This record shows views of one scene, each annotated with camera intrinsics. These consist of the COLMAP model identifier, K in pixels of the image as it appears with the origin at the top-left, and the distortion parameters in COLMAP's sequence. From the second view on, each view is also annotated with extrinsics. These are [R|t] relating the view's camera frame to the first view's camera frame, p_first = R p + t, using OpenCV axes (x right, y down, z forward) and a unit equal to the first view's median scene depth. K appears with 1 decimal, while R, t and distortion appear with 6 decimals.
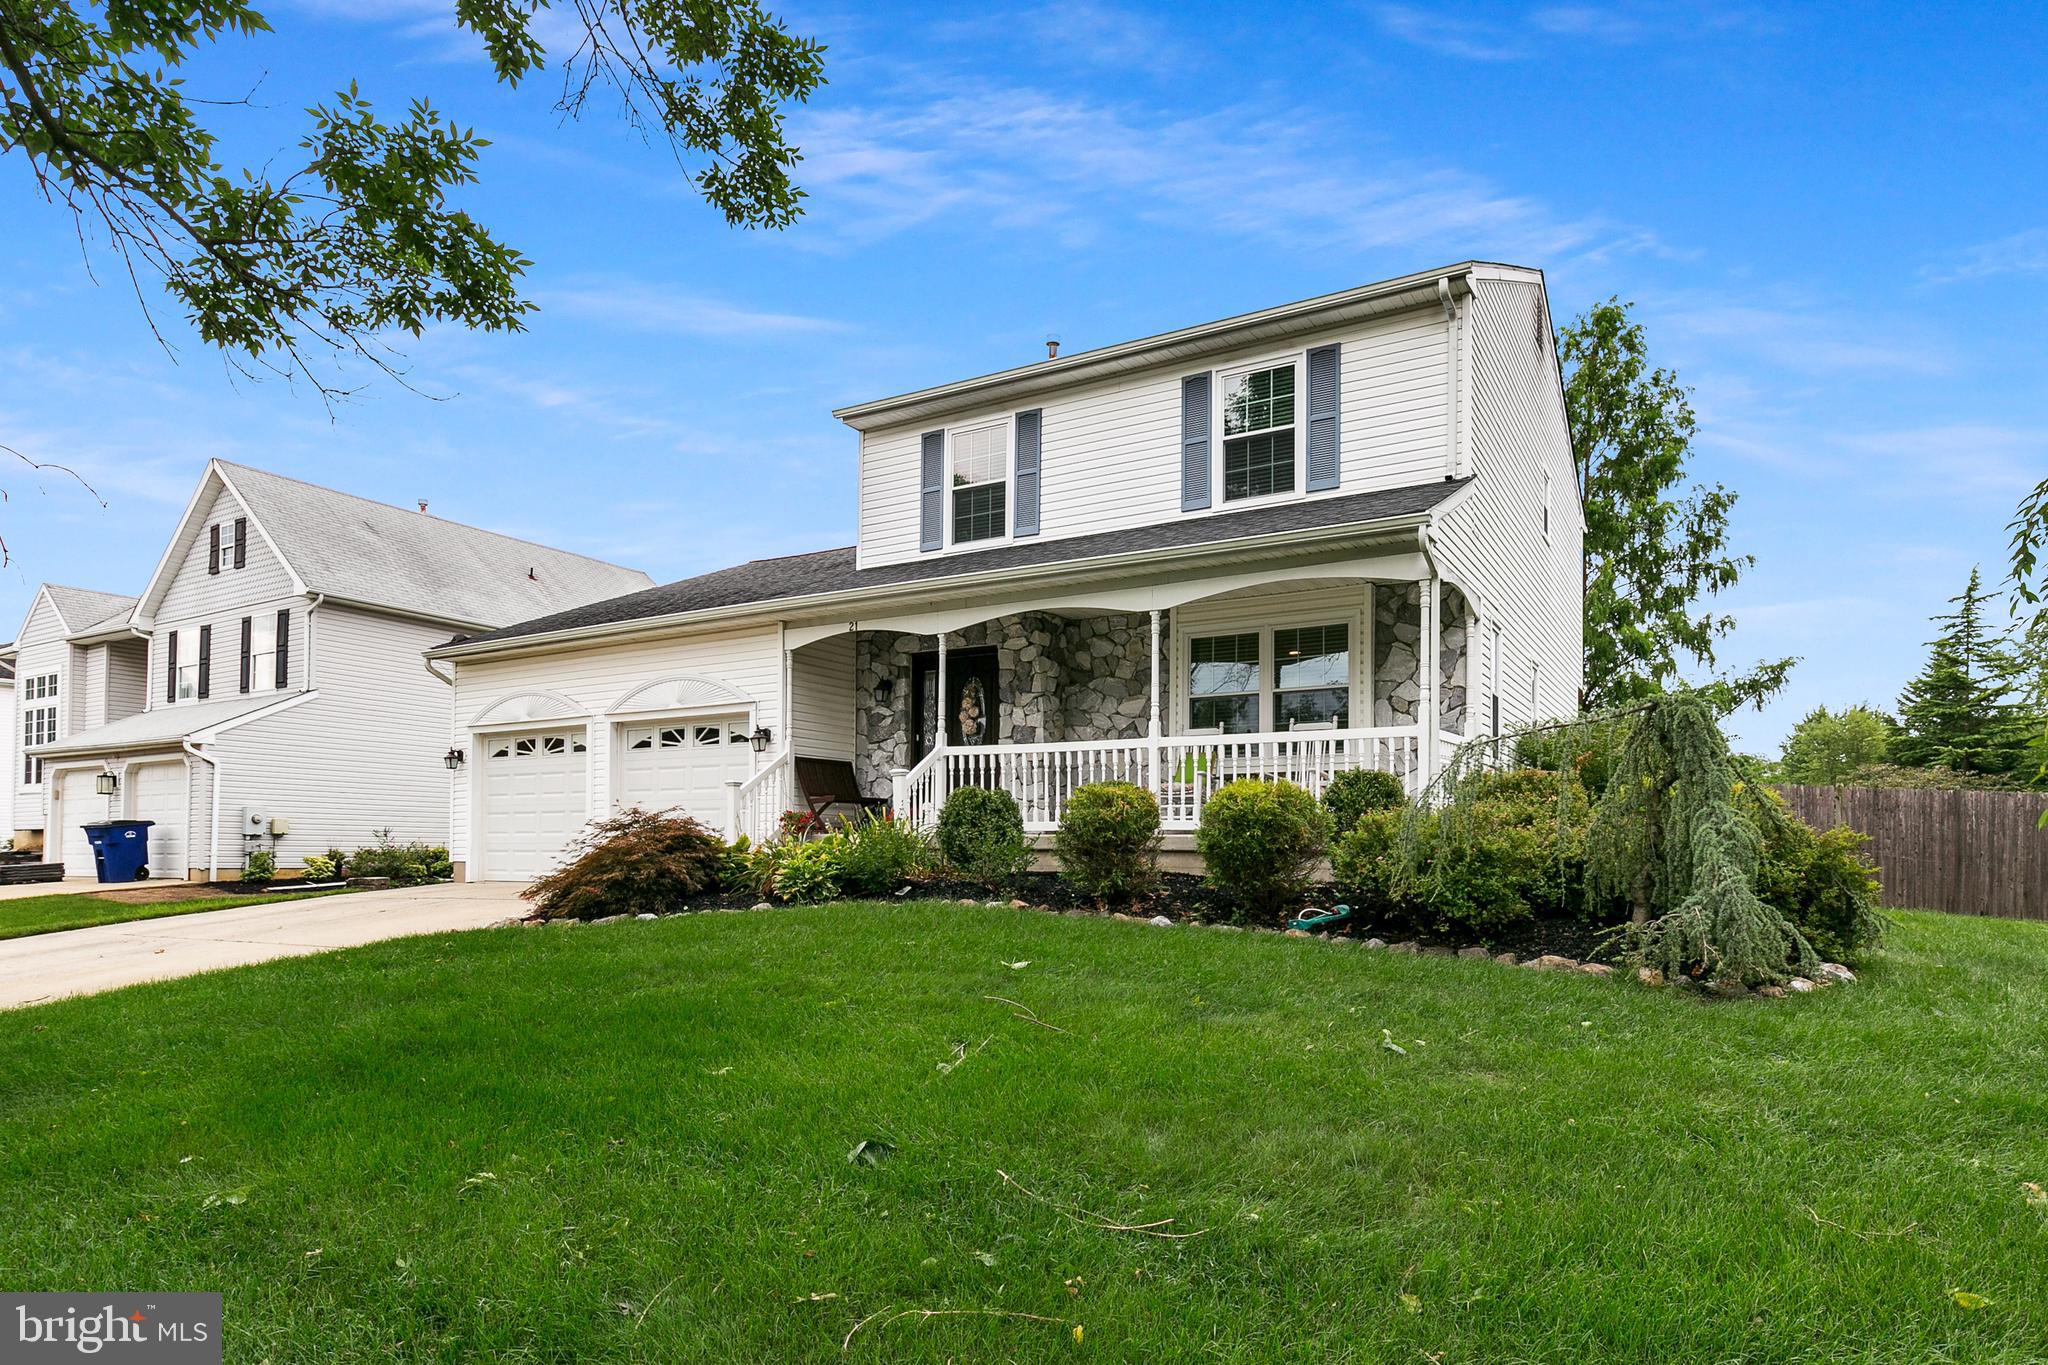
lens RADIAL K [[1091.9, 0, 1026.4], [0, 1091.9, 827.3], [0, 0, 1]] dist [-0.003586, -0.000701]
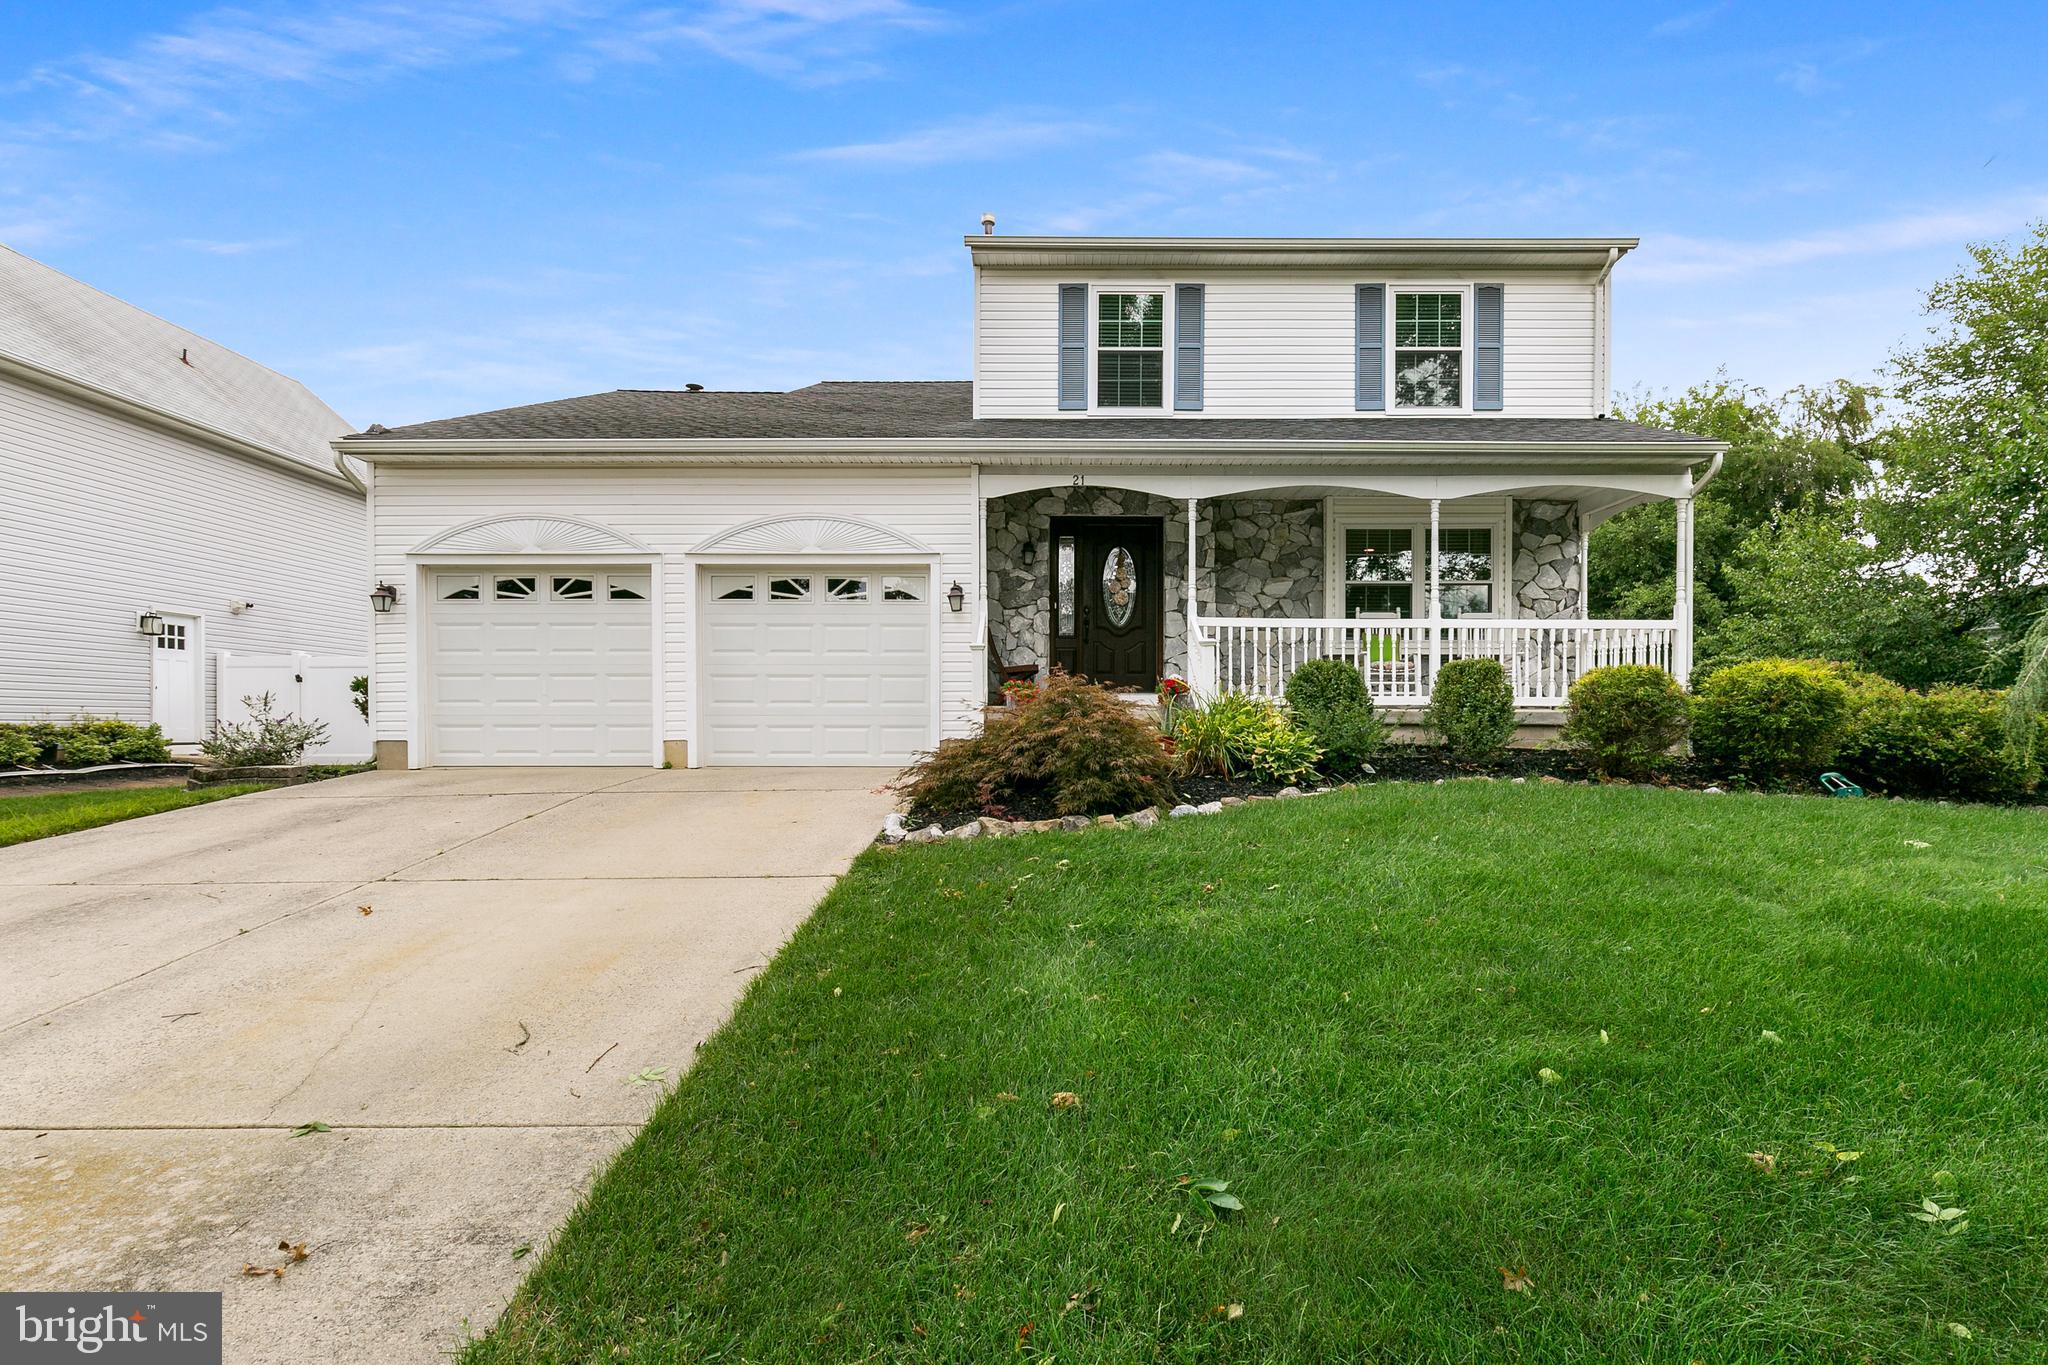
lens RADIAL K [[941.4, 0, 1026.3], [0, 941.4, 729.3], [0, 0, 1]] dist [0.001094, 0.000407]
pose [[0.876516, -0.005910, 0.481337, -0.535890], [-0.008340, 0.999588, 0.027462, 0.003537], [-0.481301, -0.028085, 0.876105, 0.298982]]
